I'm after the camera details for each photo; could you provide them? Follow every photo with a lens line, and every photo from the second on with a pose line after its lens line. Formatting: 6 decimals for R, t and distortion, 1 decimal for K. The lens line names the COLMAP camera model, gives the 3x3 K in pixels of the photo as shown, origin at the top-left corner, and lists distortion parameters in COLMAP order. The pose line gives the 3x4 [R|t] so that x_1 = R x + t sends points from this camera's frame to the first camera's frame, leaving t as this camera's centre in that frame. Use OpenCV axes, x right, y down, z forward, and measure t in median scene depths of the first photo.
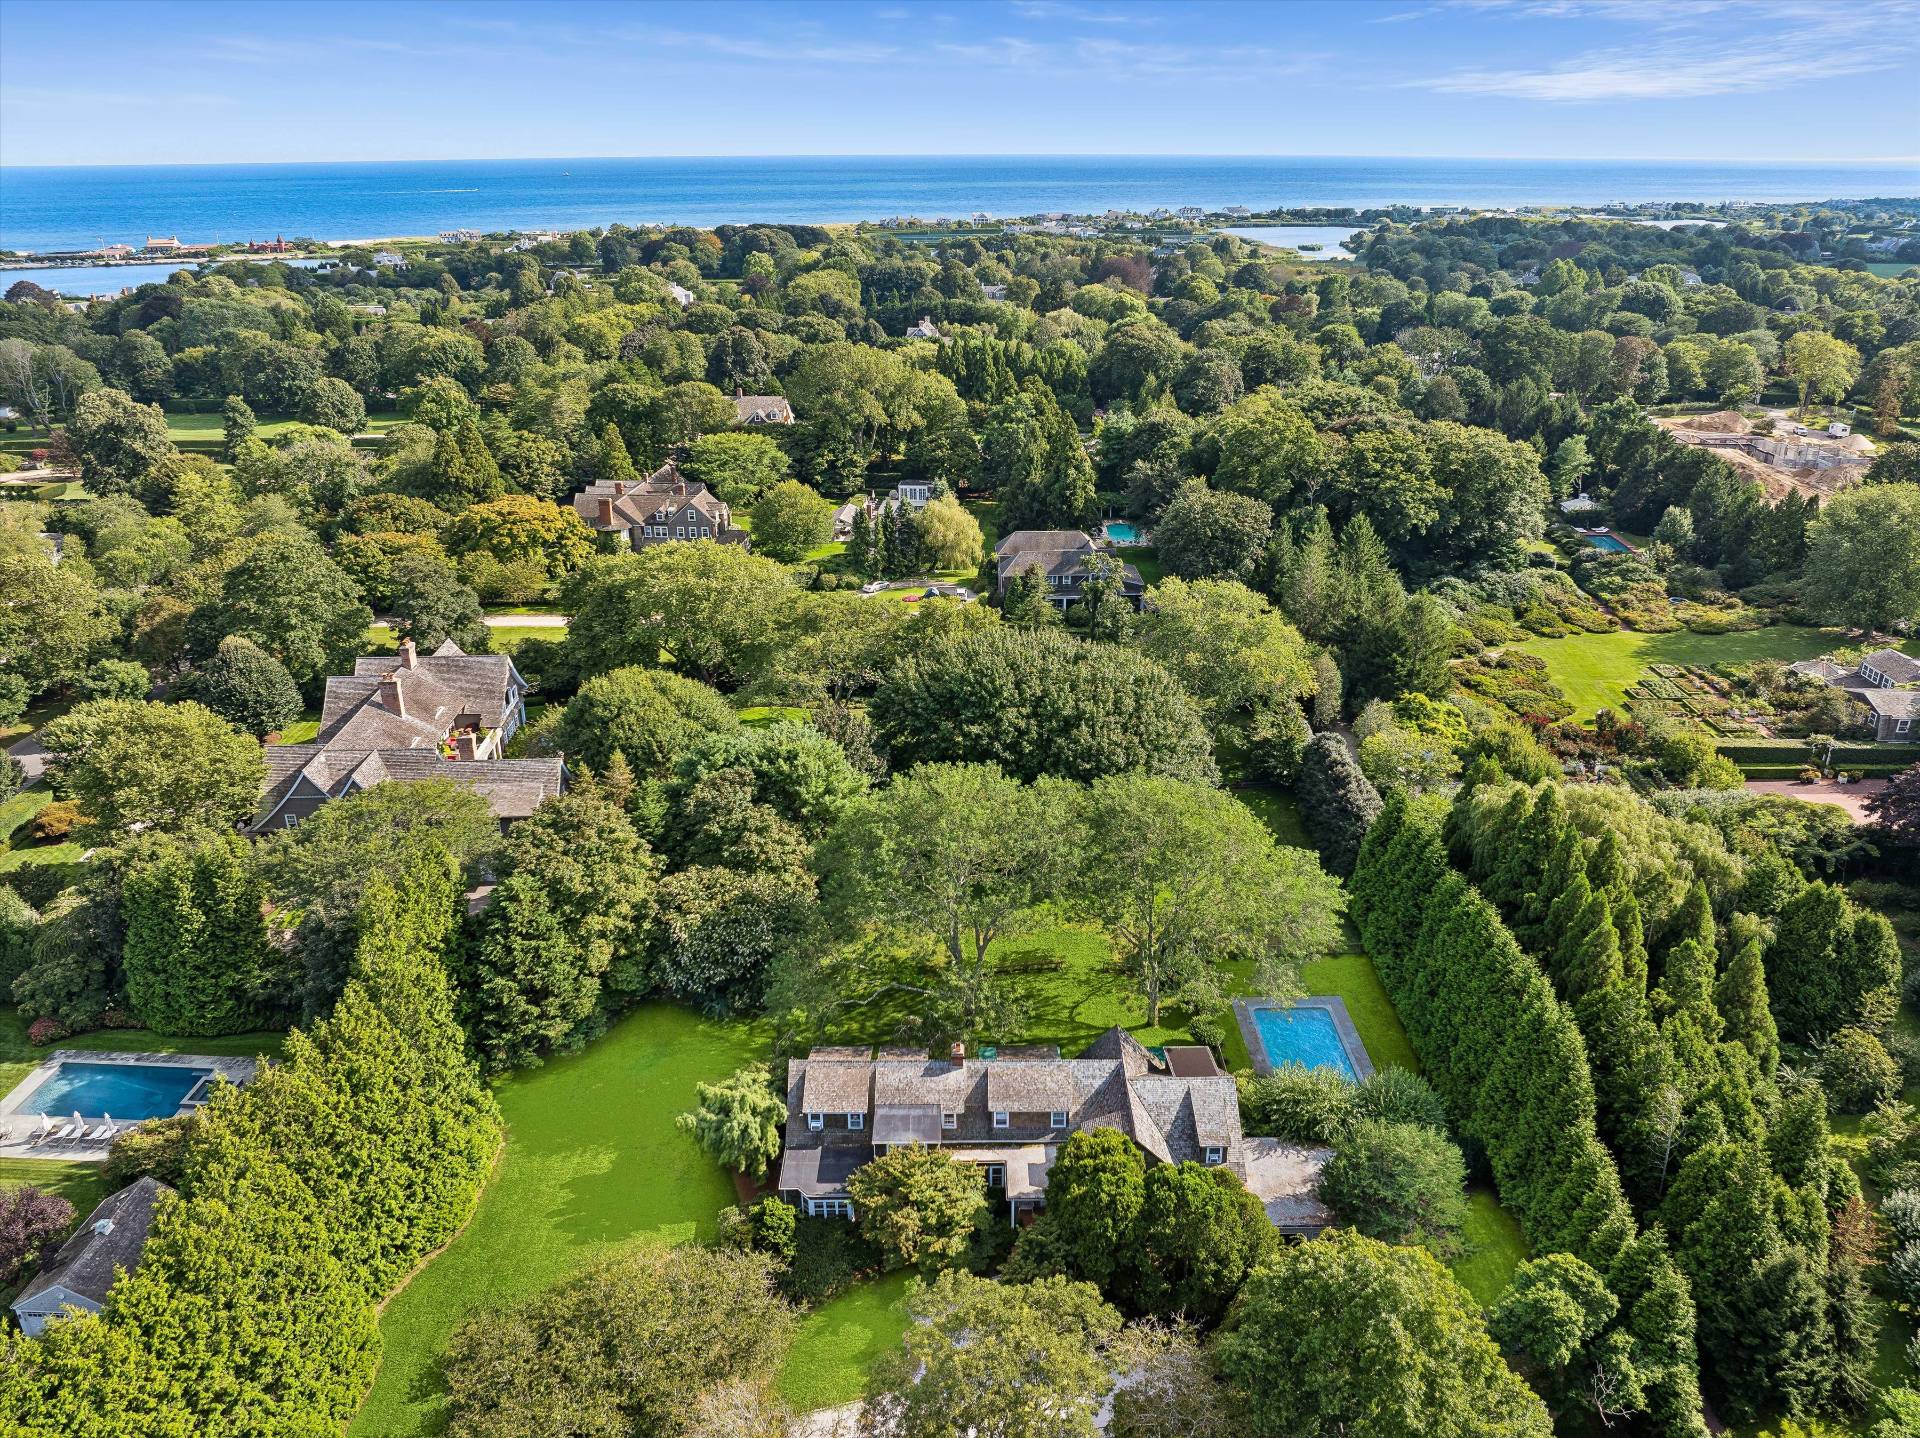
lens RADIAL K [[1384.3, 0, 960.0], [0, 1384.3, 719.0], [0, 0, 1]] dist [-0.044836, 0.004618]
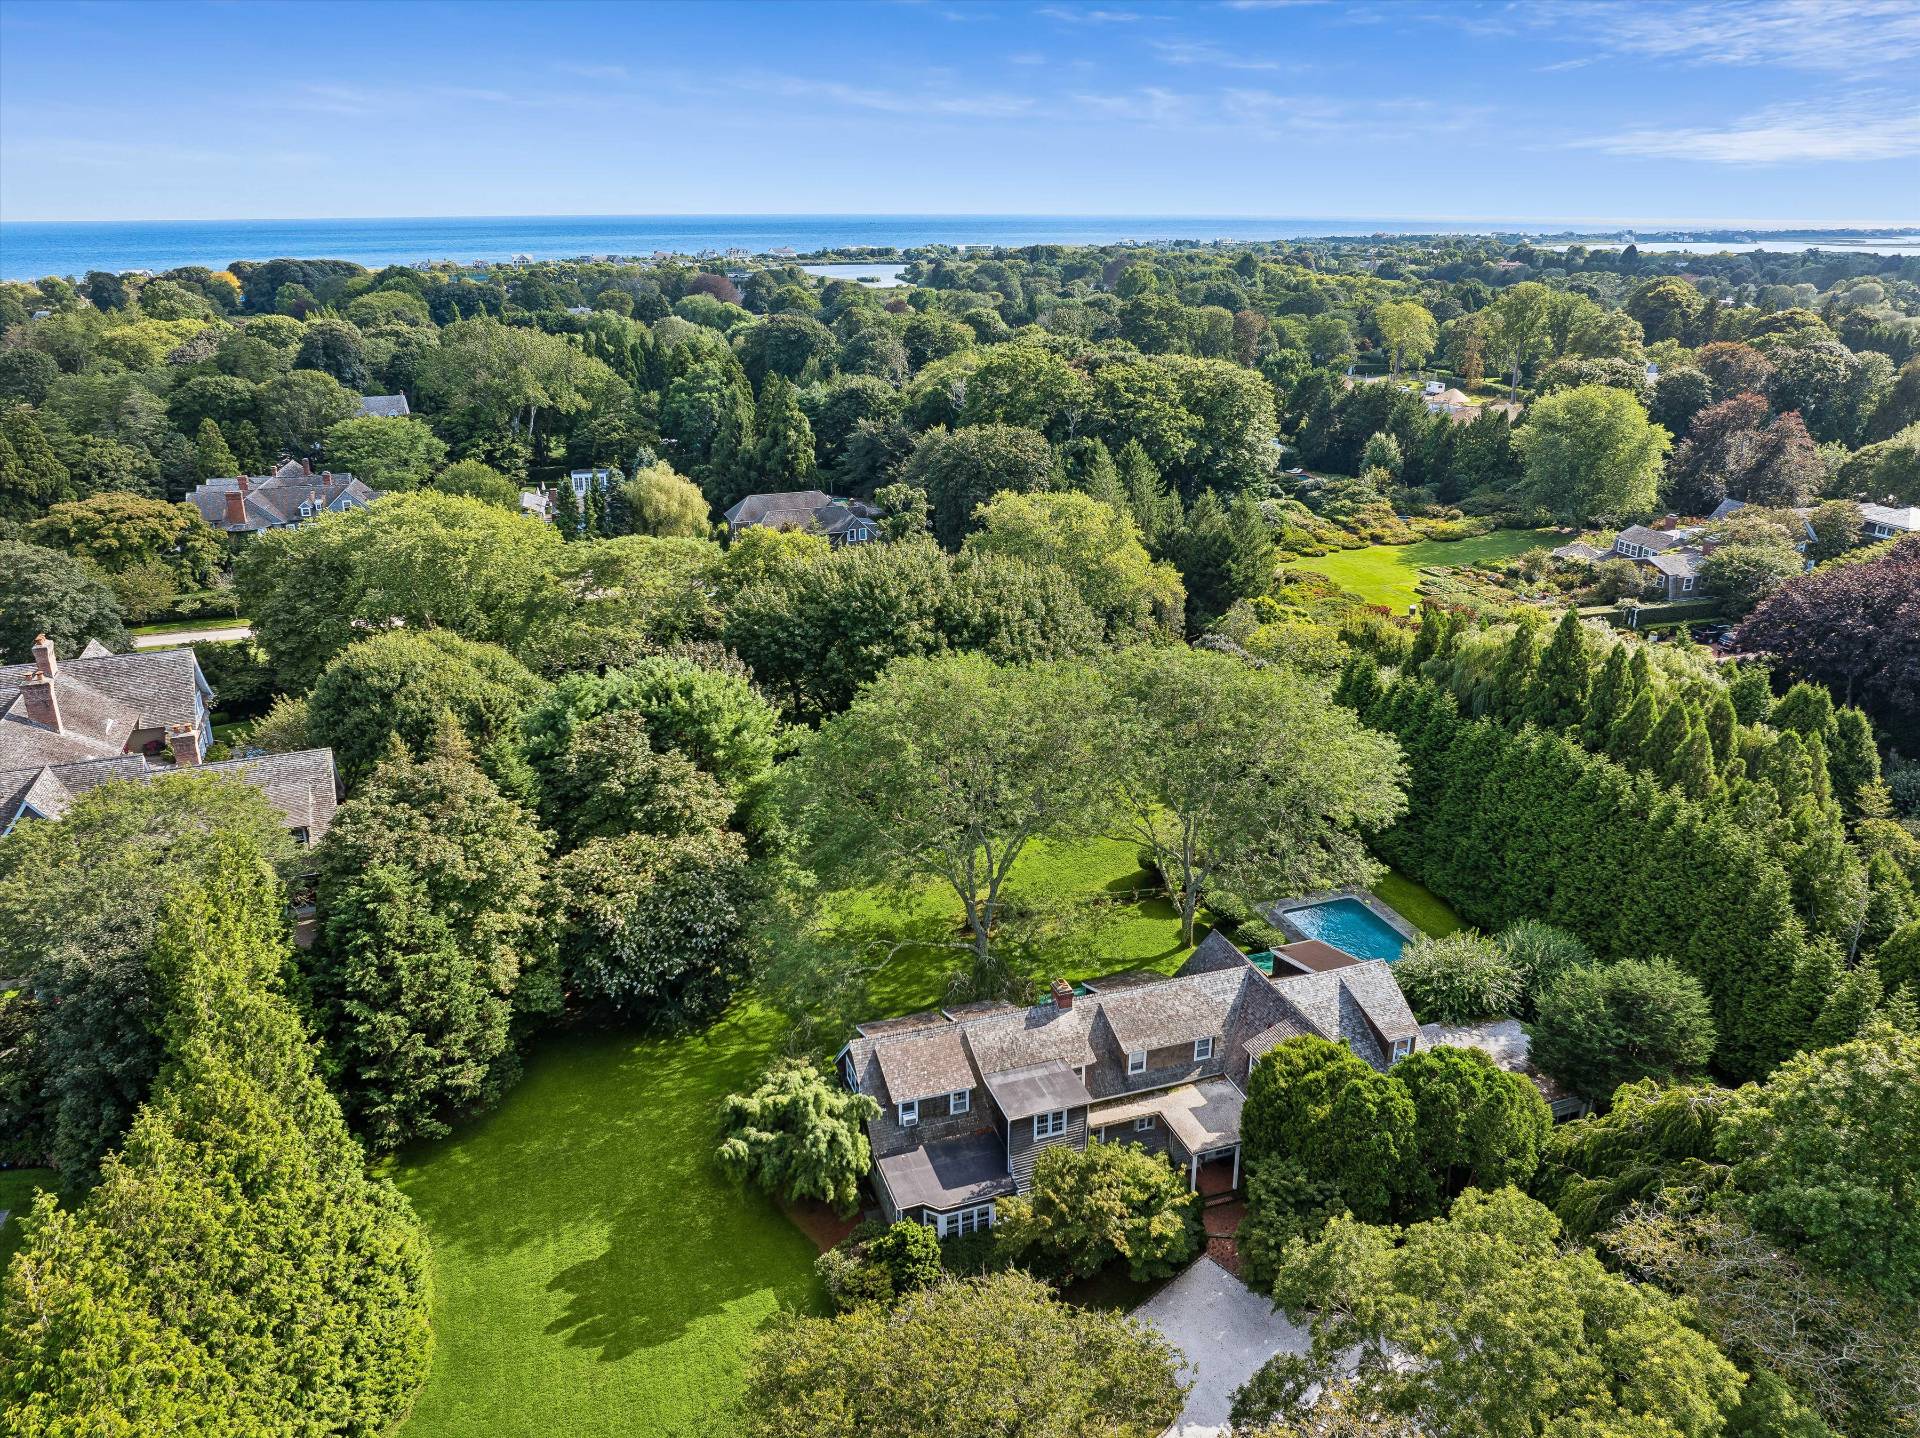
lens RADIAL K [[1384.3, 0, 960.0], [0, 1384.3, 719.0], [0, 0, 1]] dist [-0.044836, 0.004618]
pose [[0.943136, -0.109326, 0.313916, -0.226383], [0.123495, 0.992016, -0.025547, 0.083388], [-0.308616, 0.062862, 0.949107, 0.221511]]
